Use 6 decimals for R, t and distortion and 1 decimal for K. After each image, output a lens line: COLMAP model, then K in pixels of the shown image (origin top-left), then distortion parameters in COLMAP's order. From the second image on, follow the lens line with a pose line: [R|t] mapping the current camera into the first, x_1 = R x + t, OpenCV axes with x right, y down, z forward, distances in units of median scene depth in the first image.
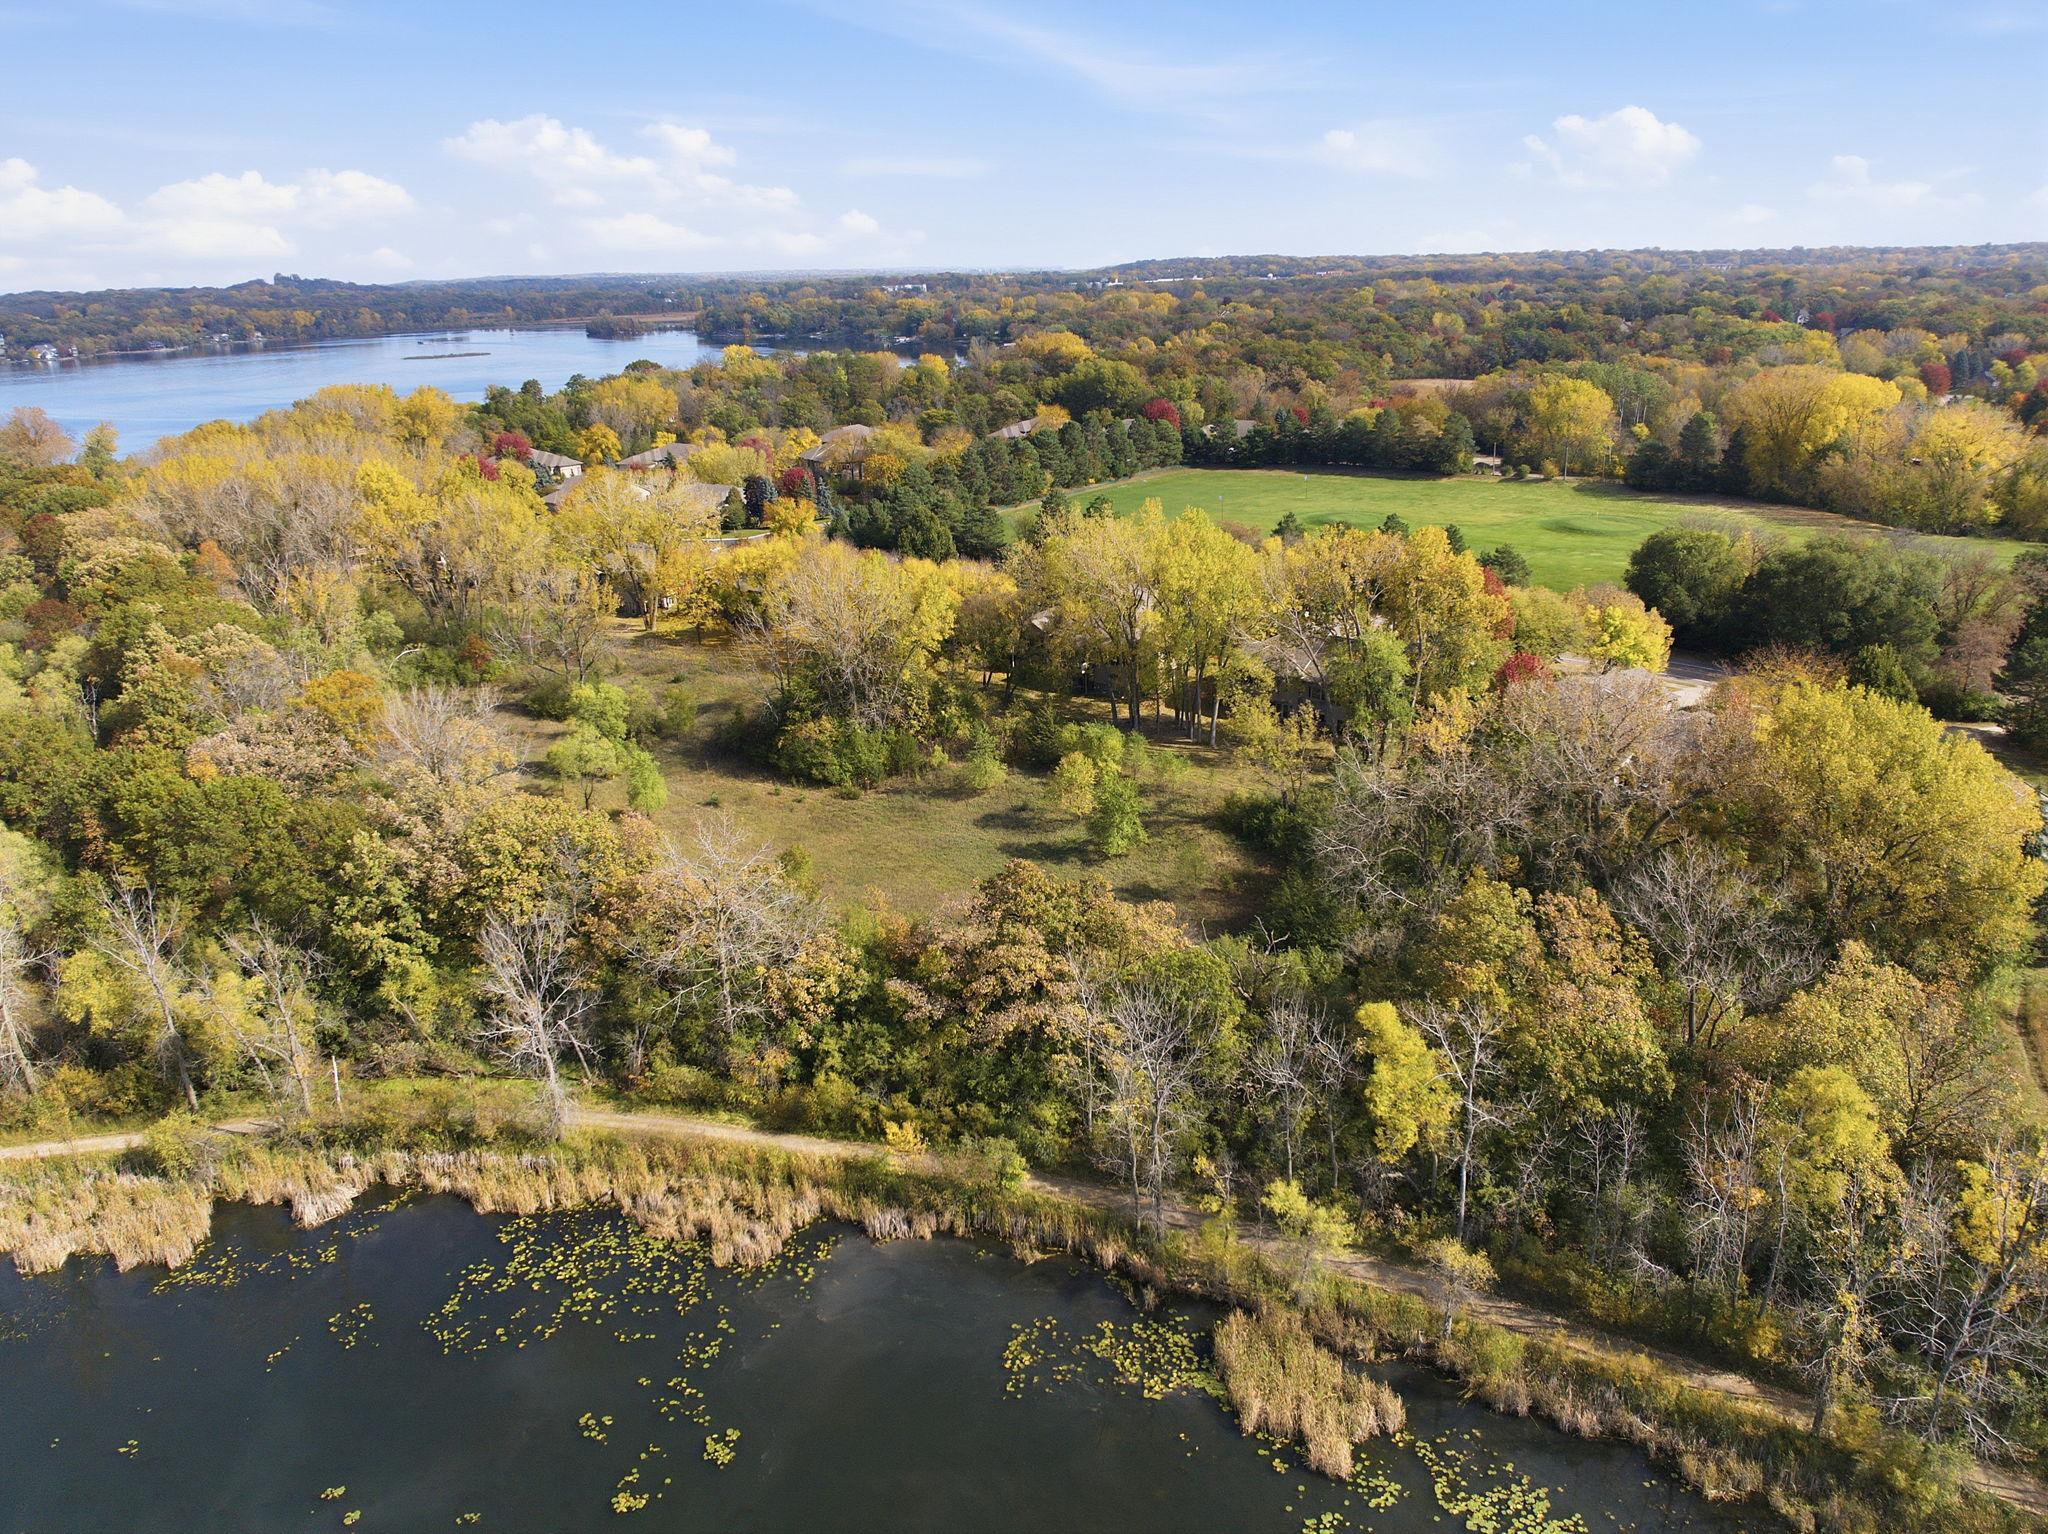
lens RADIAL K [[1434.8, 0, 1033.1], [0, 1434.8, 772.3], [0, 0, 1]] dist [-0.053431, 0.019624]
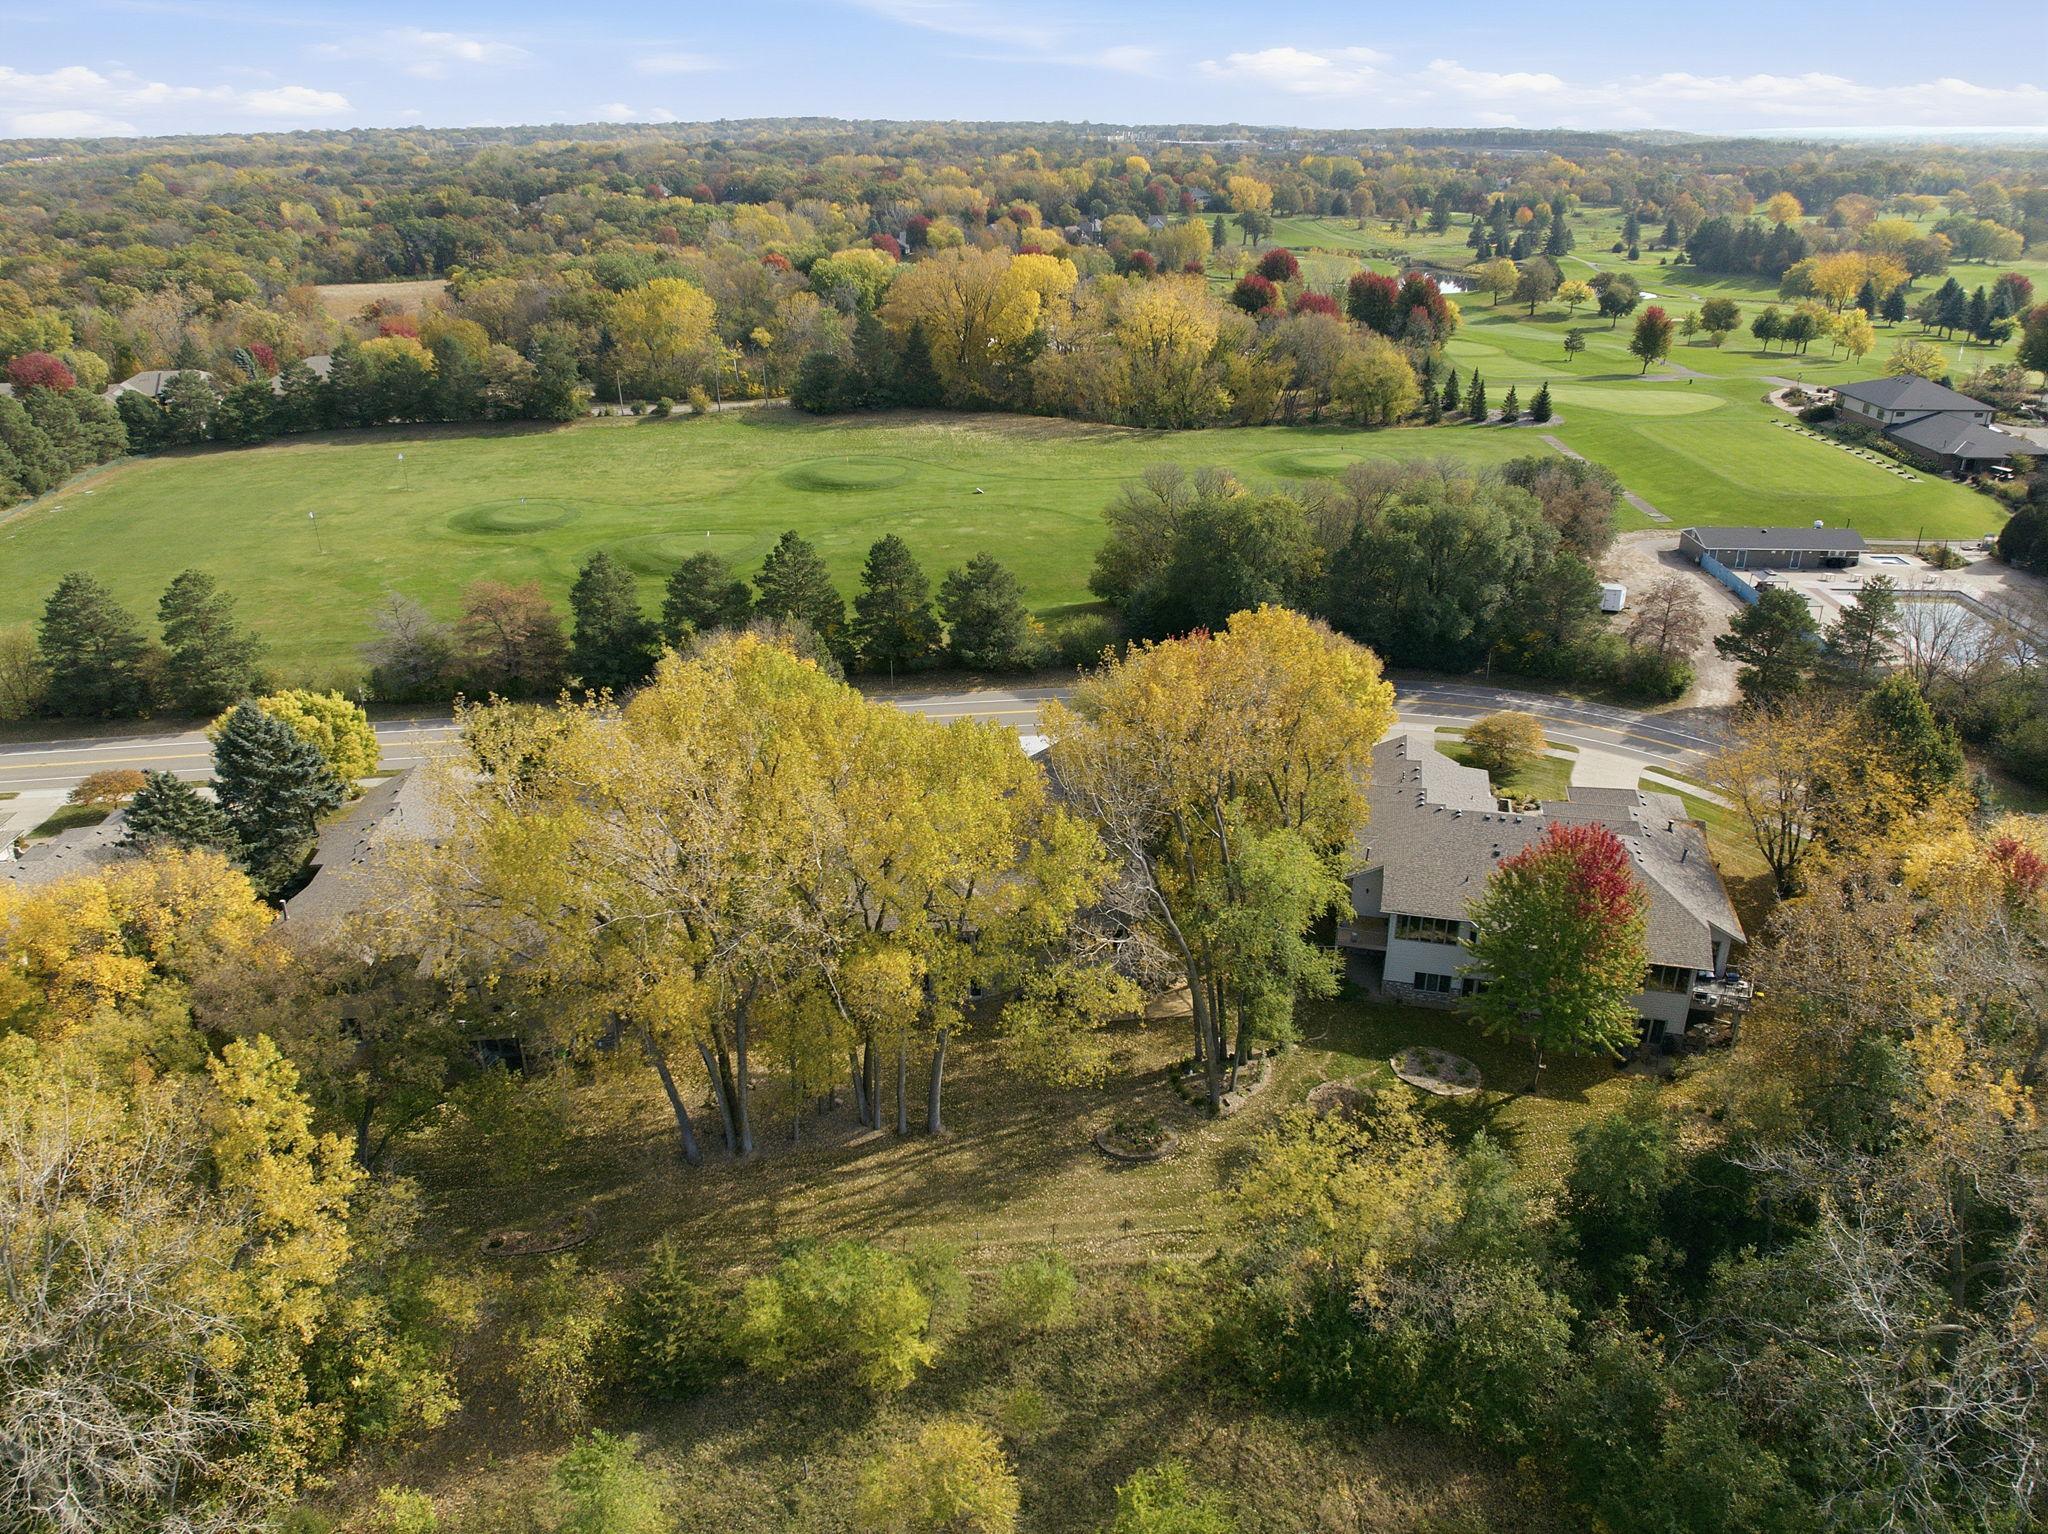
lens RADIAL K [[1434.8, 0, 1023.7], [0, 1434.8, 775.5], [0, 0, 1]] dist [-0.053431, 0.019624]
pose [[0.711719, -0.275758, 0.646075, -0.046328], [0.226434, 0.960695, 0.160603, -0.072123], [-0.664969, 0.031989, 0.746186, 0.222778]]
